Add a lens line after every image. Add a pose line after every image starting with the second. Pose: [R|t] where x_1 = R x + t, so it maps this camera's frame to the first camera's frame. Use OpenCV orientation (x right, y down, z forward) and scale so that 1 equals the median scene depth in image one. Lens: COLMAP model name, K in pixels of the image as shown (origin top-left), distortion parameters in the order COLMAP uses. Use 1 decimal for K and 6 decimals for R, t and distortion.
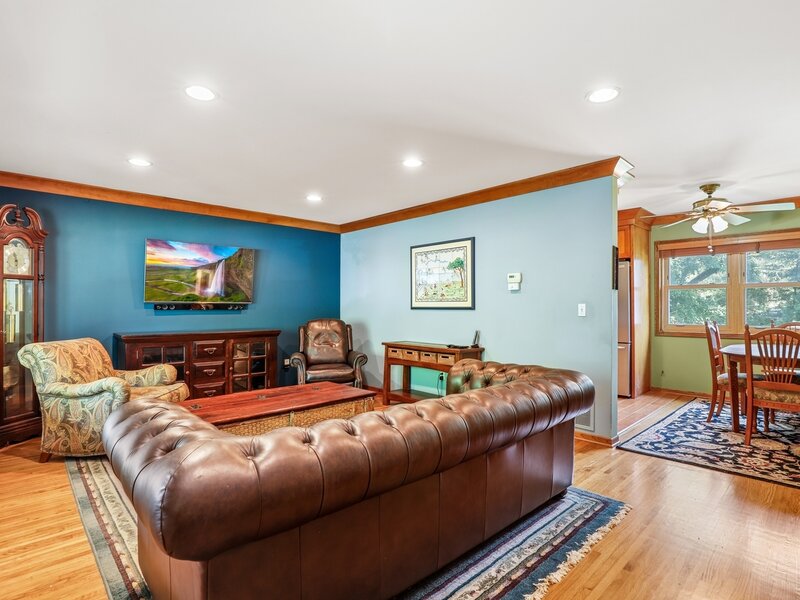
lens RADIAL K [[417.6, 0, 415.2], [0, 417.6, 309.1], [0, 0, 1]] dist [-0.023802, 0.000610]
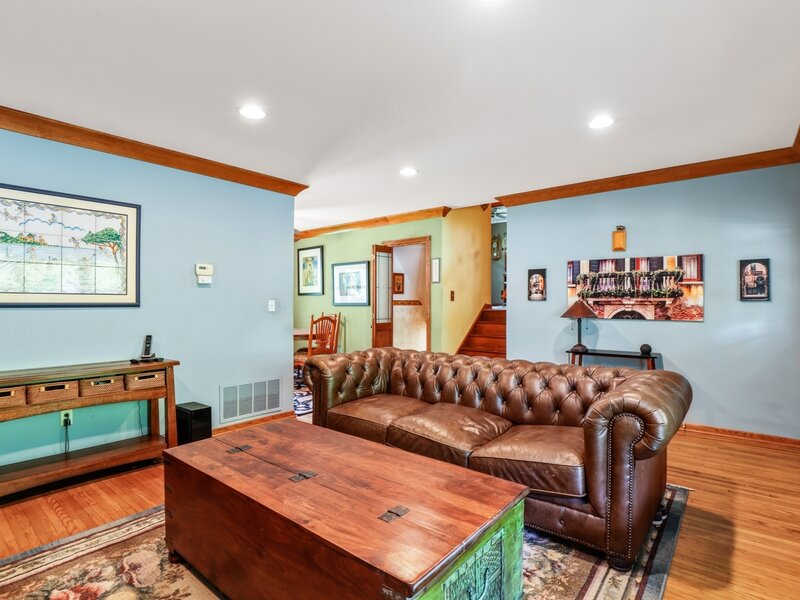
lens RADIAL K [[417.6, 0, 401.6], [0, 417.6, 299.3], [0, 0, 1]] dist [-0.023802, 0.000610]
pose [[-0.112210, 0.007169, 0.993659, -0.597926], [0.003356, 0.999971, -0.006836, -0.005192], [-0.993679, 0.002568, -0.112230, 0.621047]]
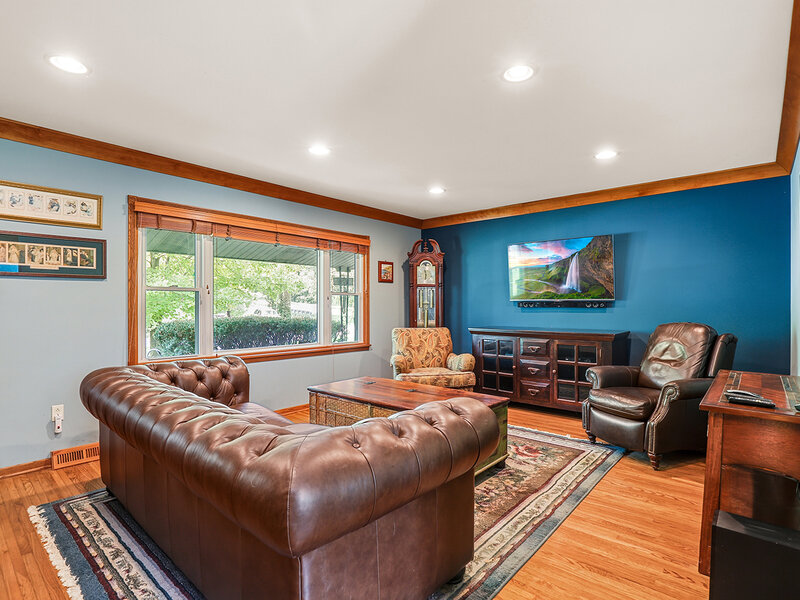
lens RADIAL K [[417.6, 0, 397.6], [0, 417.6, 302.6], [0, 0, 1]] dist [-0.023802, 0.000610]
pose [[0.076867, -0.004489, -0.997031, 0.457864], [-0.000840, 0.999989, -0.004567, -0.005143], [0.997041, 0.001189, 0.076862, 0.586480]]
